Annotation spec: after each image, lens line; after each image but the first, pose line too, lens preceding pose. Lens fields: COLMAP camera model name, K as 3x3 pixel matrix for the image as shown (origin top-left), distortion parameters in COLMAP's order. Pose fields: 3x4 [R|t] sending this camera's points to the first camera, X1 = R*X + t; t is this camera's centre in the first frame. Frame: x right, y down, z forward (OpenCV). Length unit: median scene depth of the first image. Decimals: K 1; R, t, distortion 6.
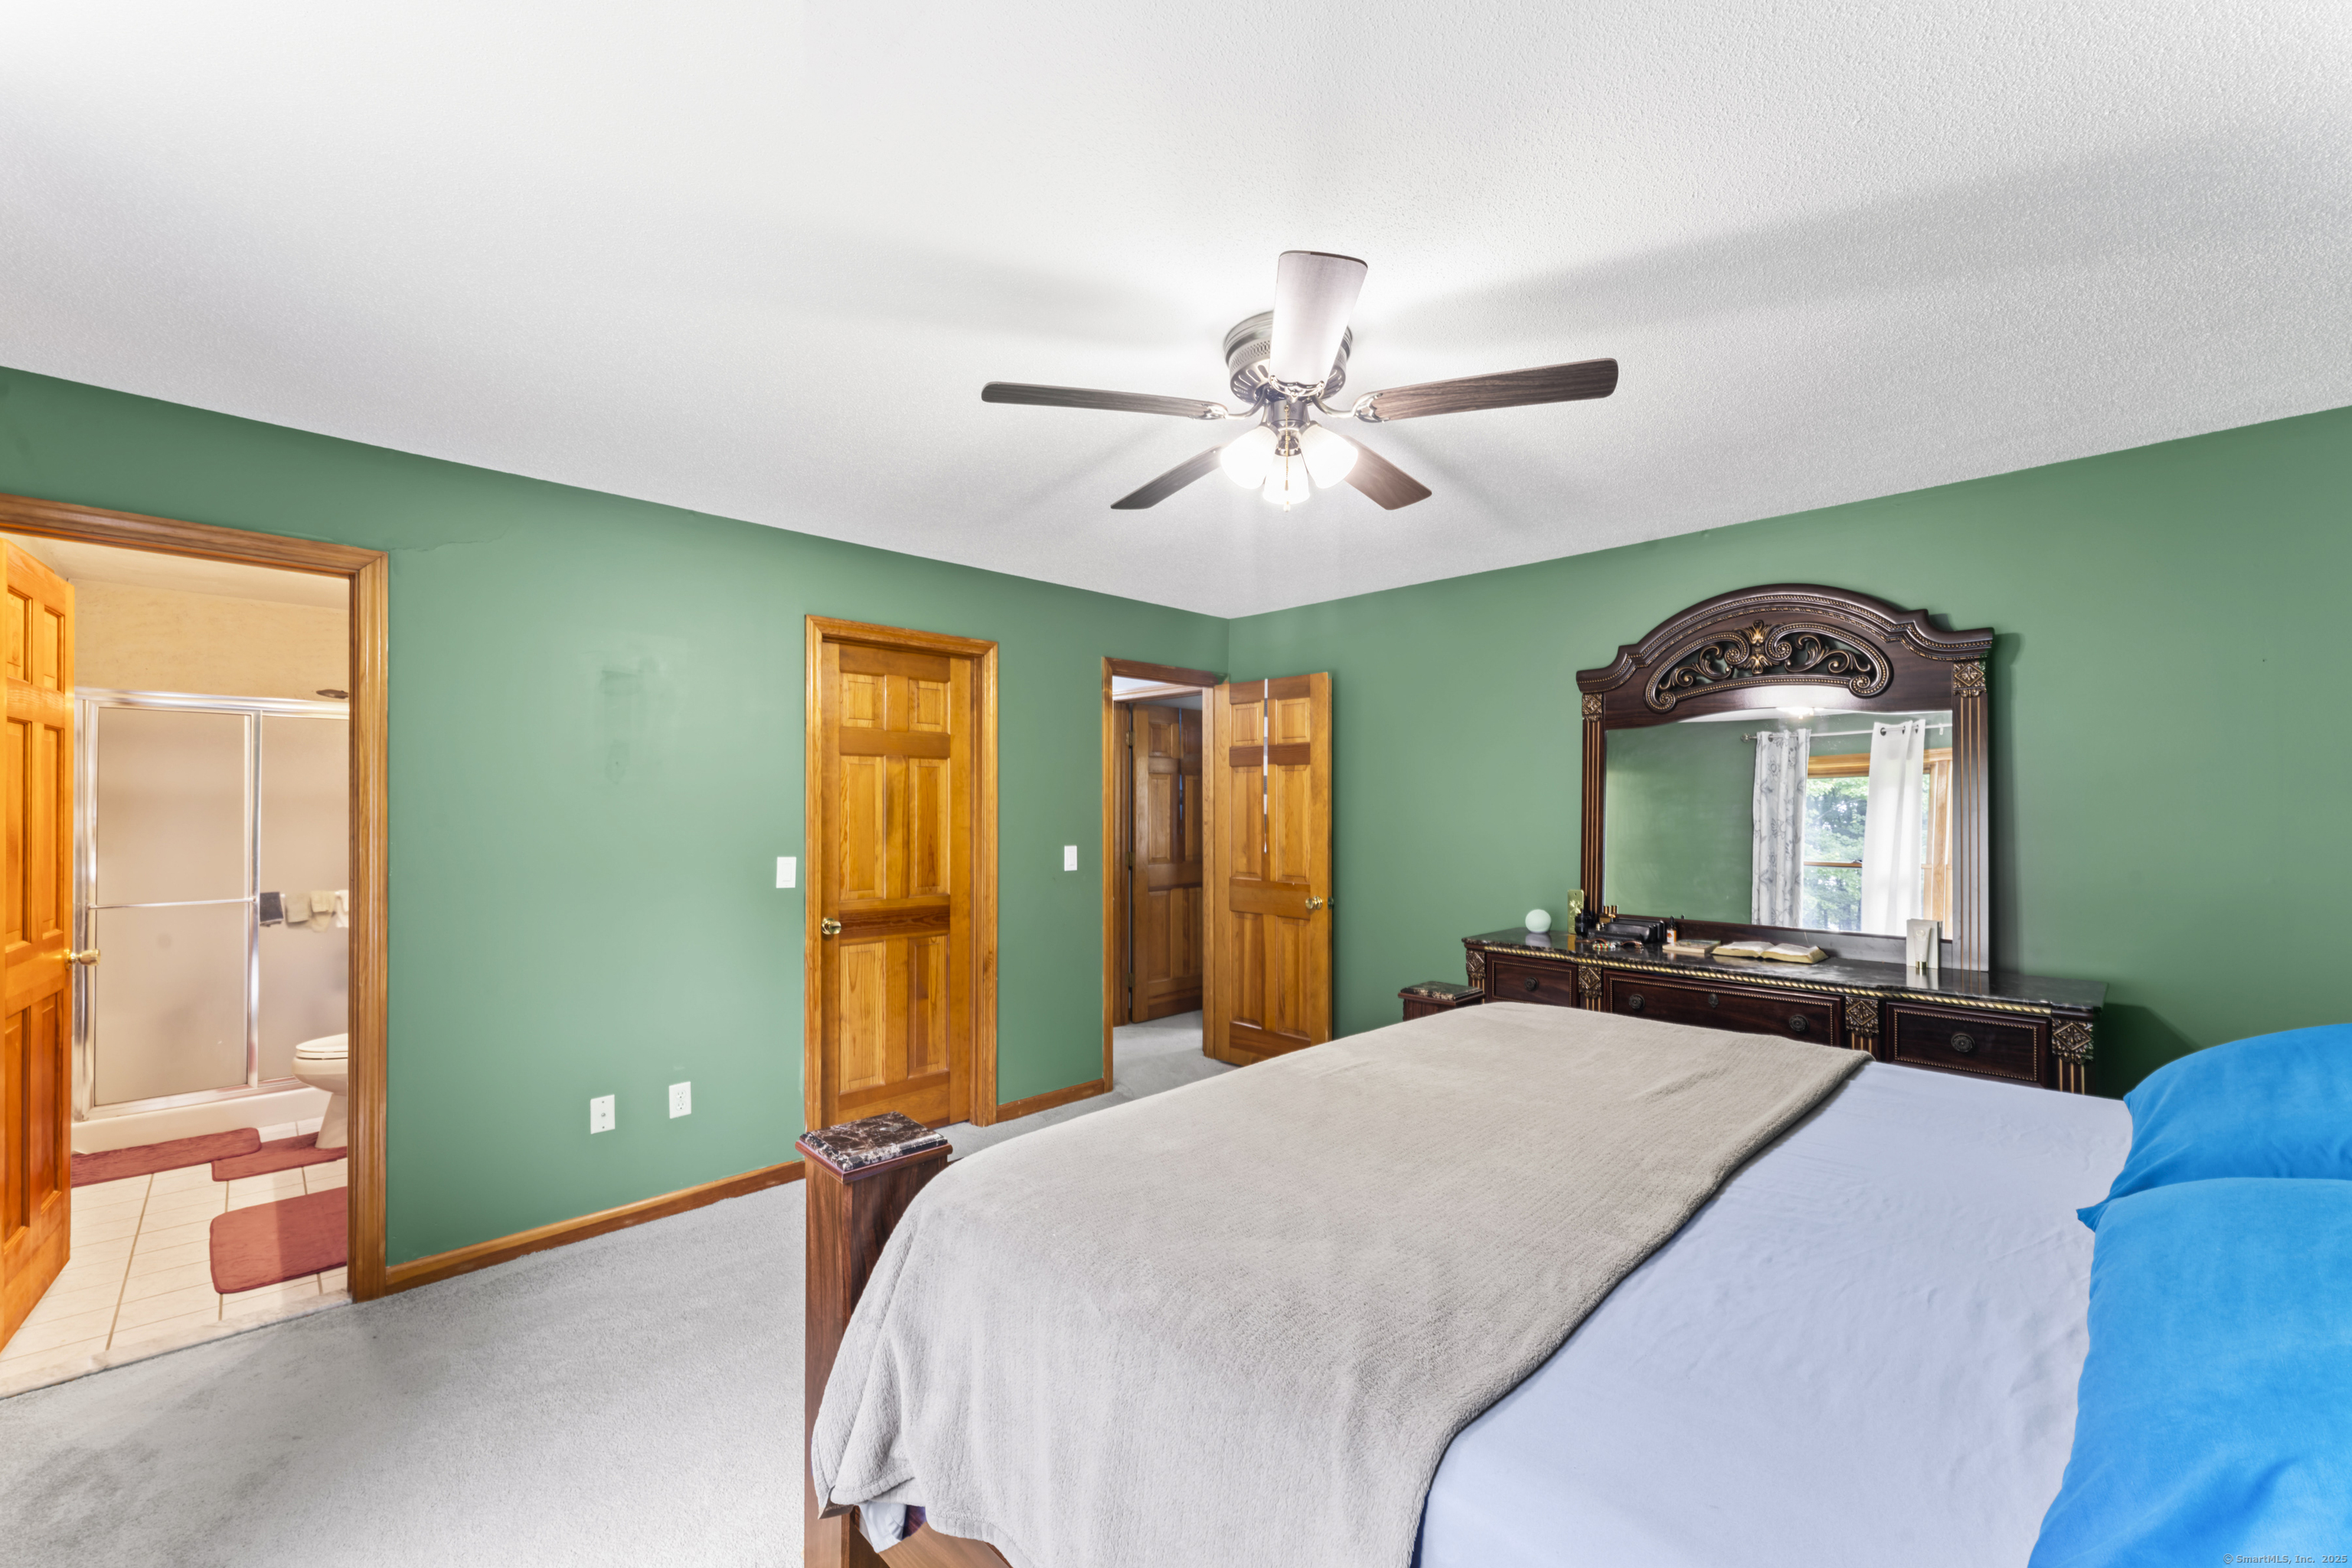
lens RADIAL K [[948.1, 0, 1185.0], [0, 948.1, 794.0], [0, 0, 1]] dist [0.001123, 0.000739]
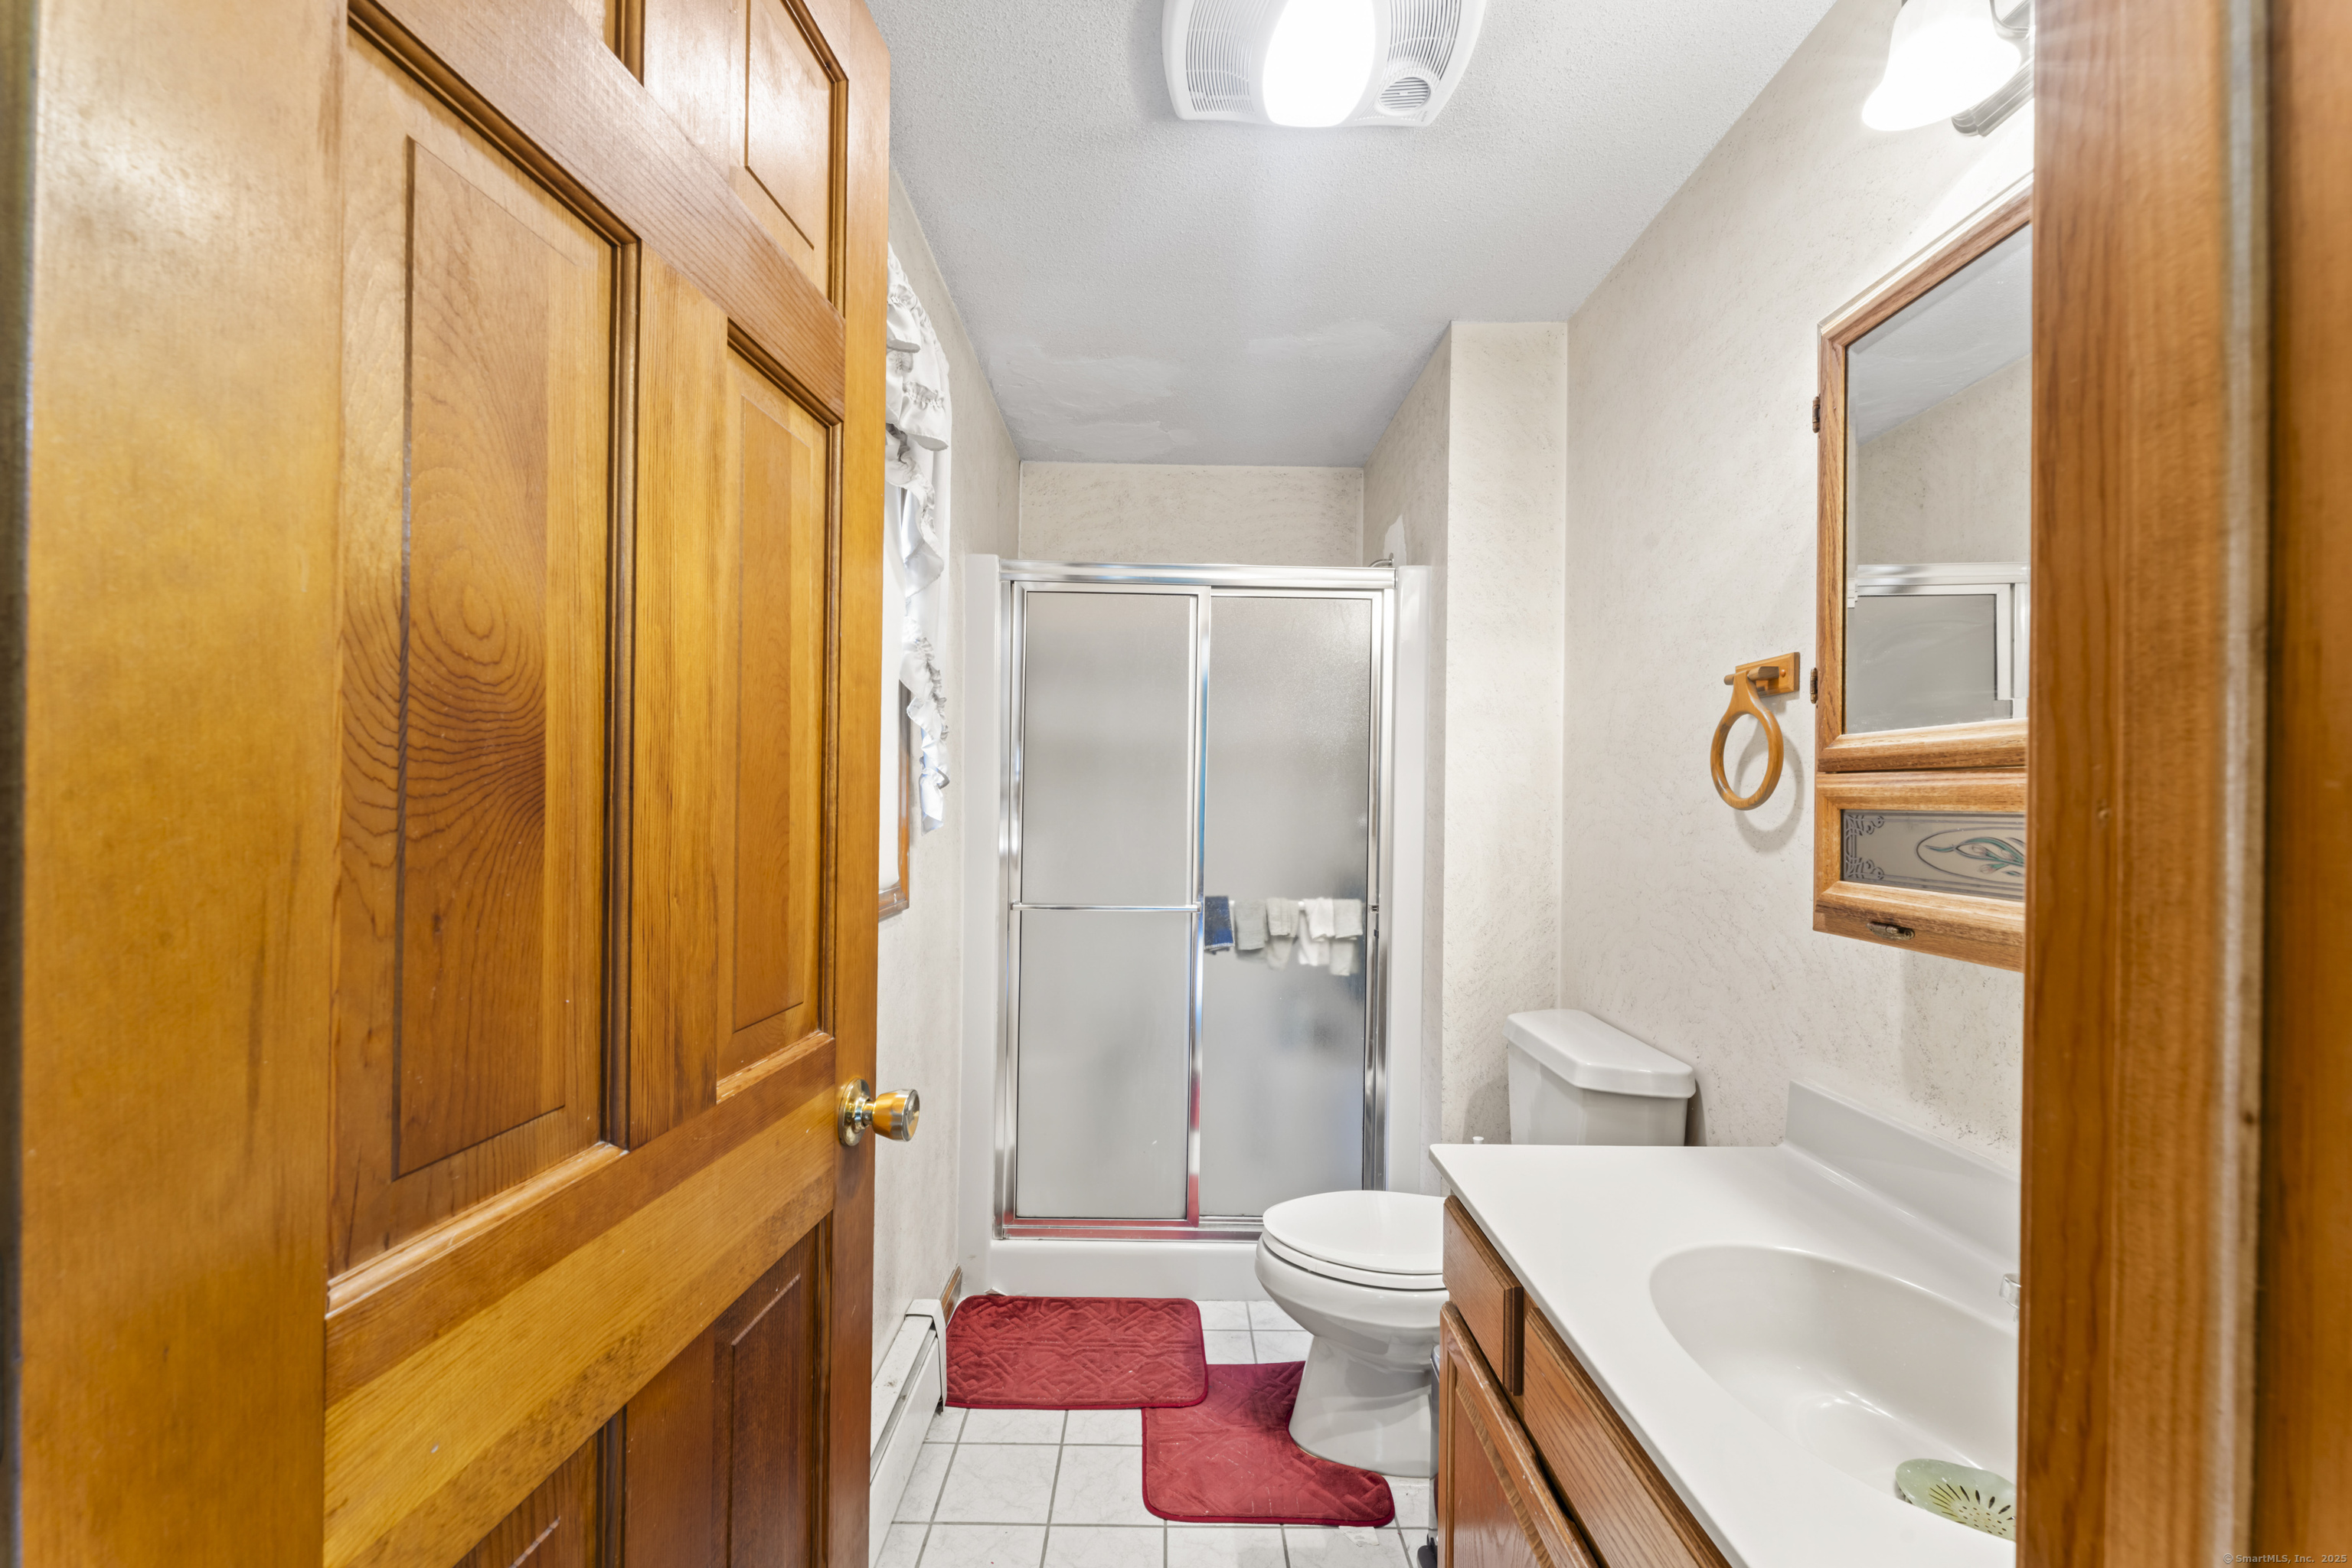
lens RADIAL K [[948.1, 0, 1174.4], [0, 948.1, 789.5], [0, 0, 1]] dist [0.001123, 0.000739]
pose [[0.716630, 0.007053, -0.697417, -0.591052], [-0.009094, 0.999958, 0.000767, 0.038999], [0.697394, 0.005792, 0.716665, 0.578628]]
